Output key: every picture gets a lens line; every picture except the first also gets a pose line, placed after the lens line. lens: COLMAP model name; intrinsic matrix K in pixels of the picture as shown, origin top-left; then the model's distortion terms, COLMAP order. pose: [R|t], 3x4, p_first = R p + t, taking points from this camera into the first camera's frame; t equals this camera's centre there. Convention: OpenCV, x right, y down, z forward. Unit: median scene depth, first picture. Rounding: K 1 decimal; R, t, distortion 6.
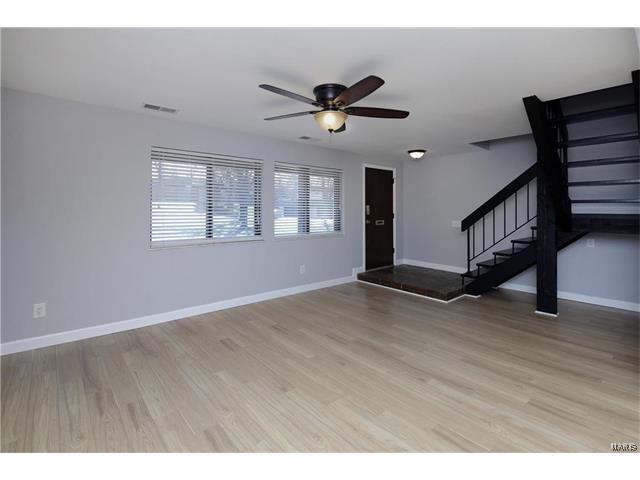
lens RADIAL K [[307.1, 0, 317.2], [0, 307.1, 240.8], [0, 0, 1]] dist [-0.004505, -0.000890]
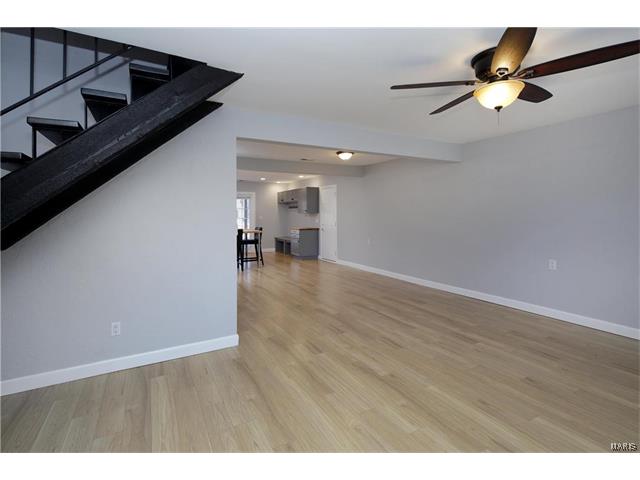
lens RADIAL K [[307.1, 0, 317.2], [0, 307.1, 240.8], [0, 0, 1]] dist [-0.004505, -0.000890]
pose [[-0.981159, -0.032912, 0.190377, 0.259546], [0.006260, 0.979451, 0.201587, -0.127746], [-0.193099, 0.198980, -0.960791, 1.234820]]
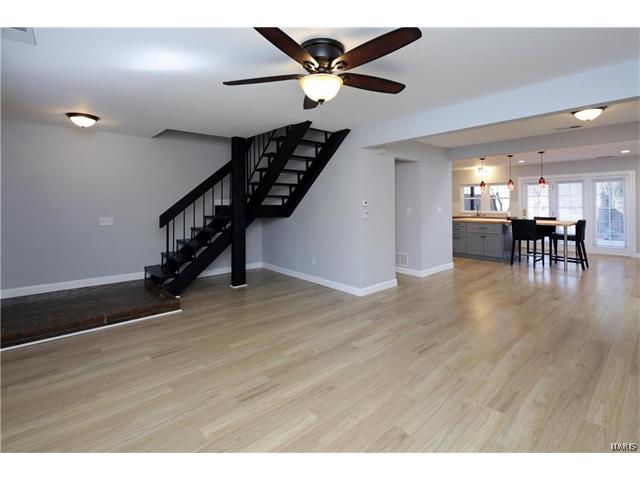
lens RADIAL K [[307.1, 0, 317.2], [0, 307.1, 240.8], [0, 0, 1]] dist [-0.004505, -0.000890]
pose [[-0.002499, -0.140155, 0.990126, -0.474759], [0.118411, 0.983122, 0.139463, -0.078270], [-0.992961, 0.117591, 0.014139, 0.680540]]
